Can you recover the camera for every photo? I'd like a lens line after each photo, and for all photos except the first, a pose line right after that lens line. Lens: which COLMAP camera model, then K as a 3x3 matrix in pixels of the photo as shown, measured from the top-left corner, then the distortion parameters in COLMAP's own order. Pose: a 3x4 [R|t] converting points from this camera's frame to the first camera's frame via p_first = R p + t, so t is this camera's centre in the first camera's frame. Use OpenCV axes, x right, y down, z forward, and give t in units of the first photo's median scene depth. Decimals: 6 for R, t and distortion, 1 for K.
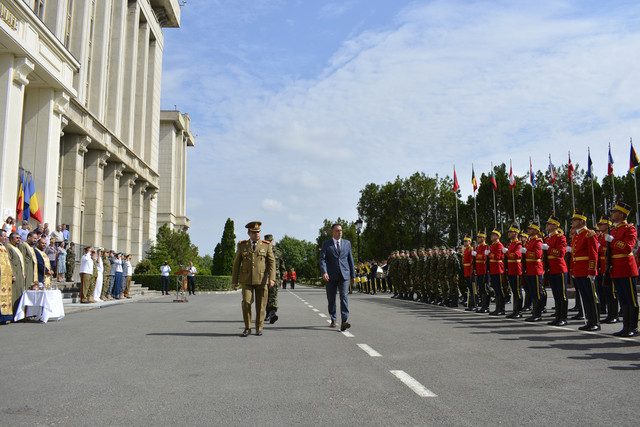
lens RADIAL K [[514.6, 0, 320.0], [0, 514.6, 213.5], [0, 0, 1]] dist [-0.077935, 0.001908]
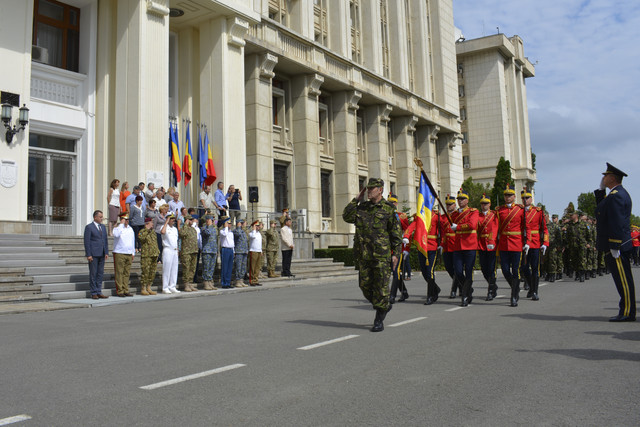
lens RADIAL K [[600.0, 0, 307.3], [0, 600.0, 193.0], [0, 0, 1]] dist [-0.083865, -0.005196]
pose [[0.774966, -0.076516, -0.627354, 0.080274], [0.097793, 0.995207, -0.000578, 0.024287], [0.624391, -0.060903, 0.778734, 0.201339]]
